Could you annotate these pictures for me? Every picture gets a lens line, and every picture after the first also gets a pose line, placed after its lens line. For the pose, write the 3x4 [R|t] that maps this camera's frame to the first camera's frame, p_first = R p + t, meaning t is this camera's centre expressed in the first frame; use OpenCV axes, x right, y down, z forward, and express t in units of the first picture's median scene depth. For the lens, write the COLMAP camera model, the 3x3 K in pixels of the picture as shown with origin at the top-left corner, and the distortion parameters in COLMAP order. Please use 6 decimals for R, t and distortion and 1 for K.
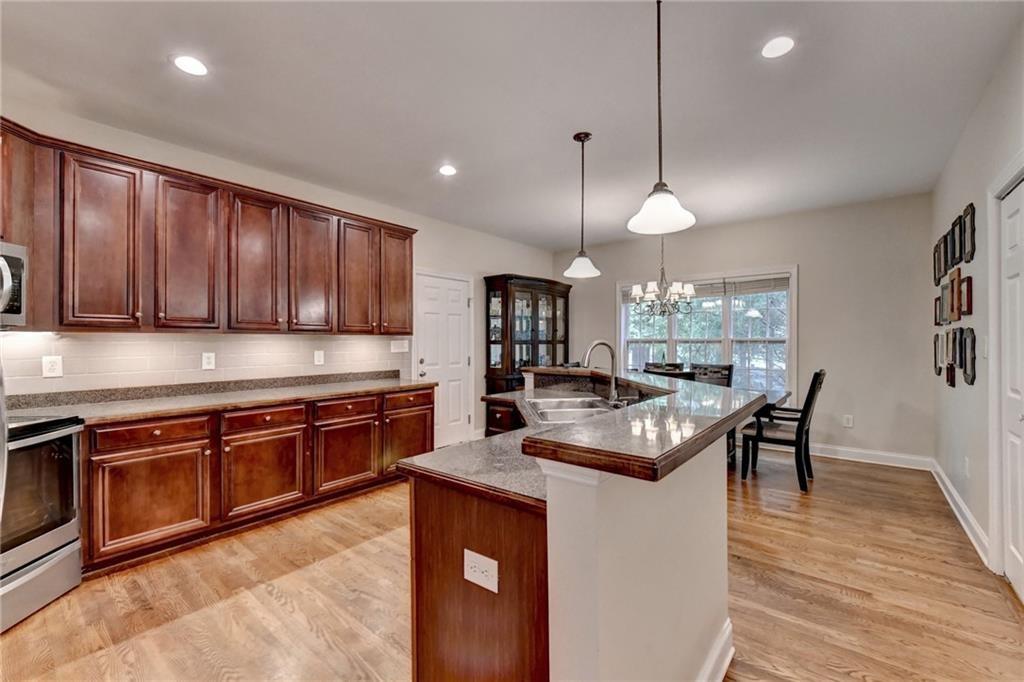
lens RADIAL K [[417.5, 0, 519.5], [0, 417.5, 339.1], [0, 0, 1]] dist [-0.005821, -0.000352]
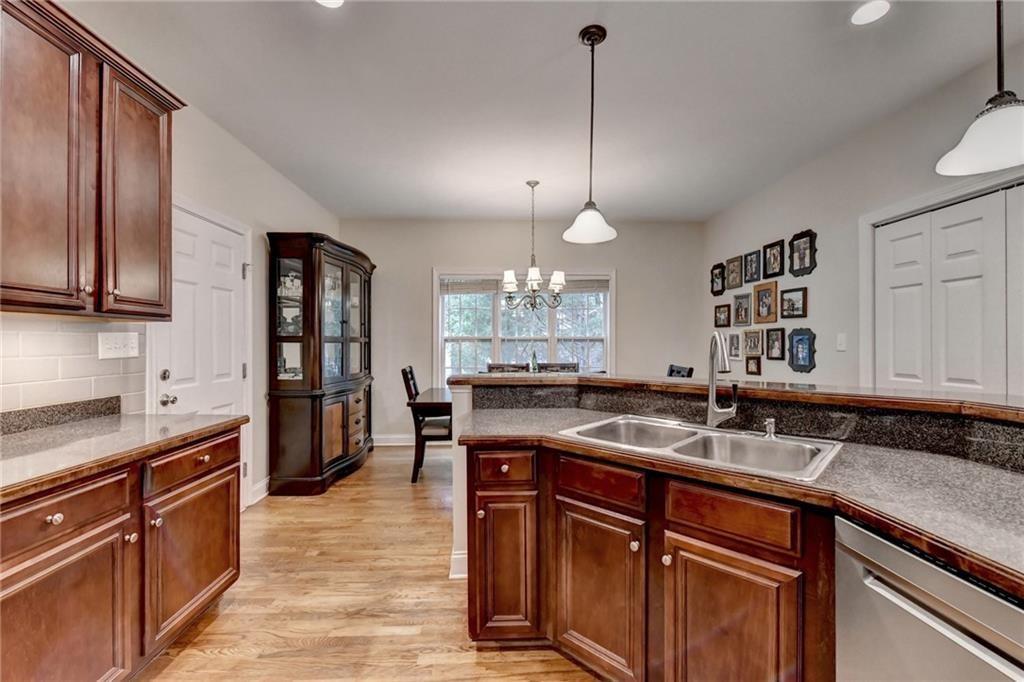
lens RADIAL K [[417.5, 0, 511.0], [0, 417.5, 342.5], [0, 0, 1]] dist [-0.005821, -0.000352]
pose [[0.761453, 0.001186, 0.648219, -0.252378], [-0.005024, 0.999979, 0.004072, 0.010287], [-0.648201, -0.006357, 0.761443, 0.364835]]
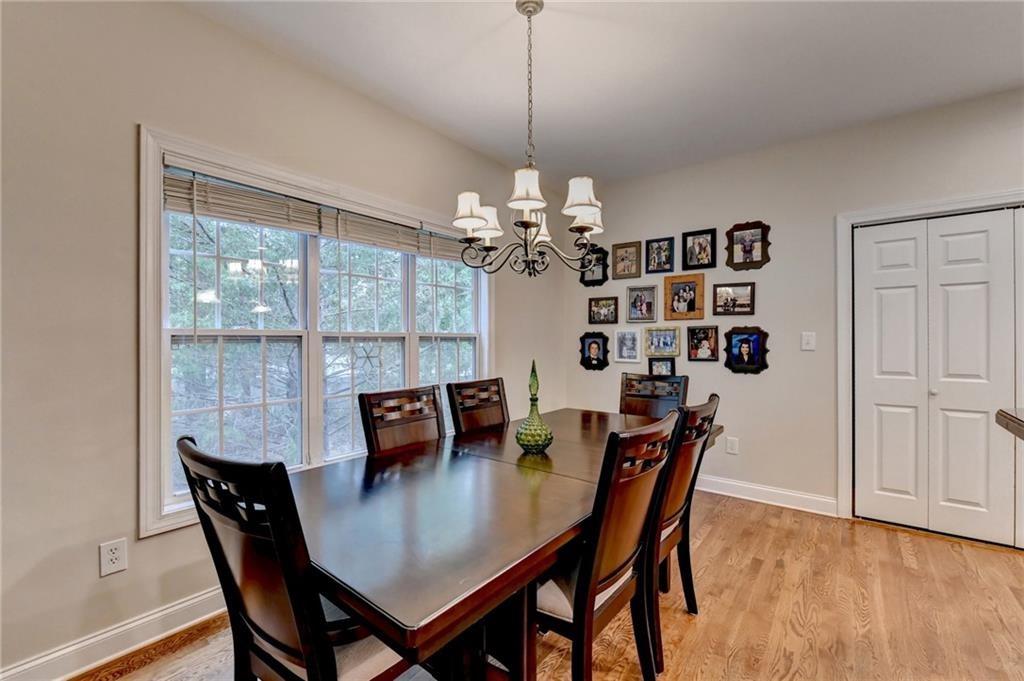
lens RADIAL K [[426.9, 0, 507.9], [0, 426.9, 342.6], [0, 0, 1]] dist [-0.003632, -0.001179]
pose [[-0.000050, -0.001583, 0.999999, -0.076631], [-0.004194, 0.999990, 0.001583, 0.012731], [-0.999991, -0.004194, -0.000056, 1.010005]]
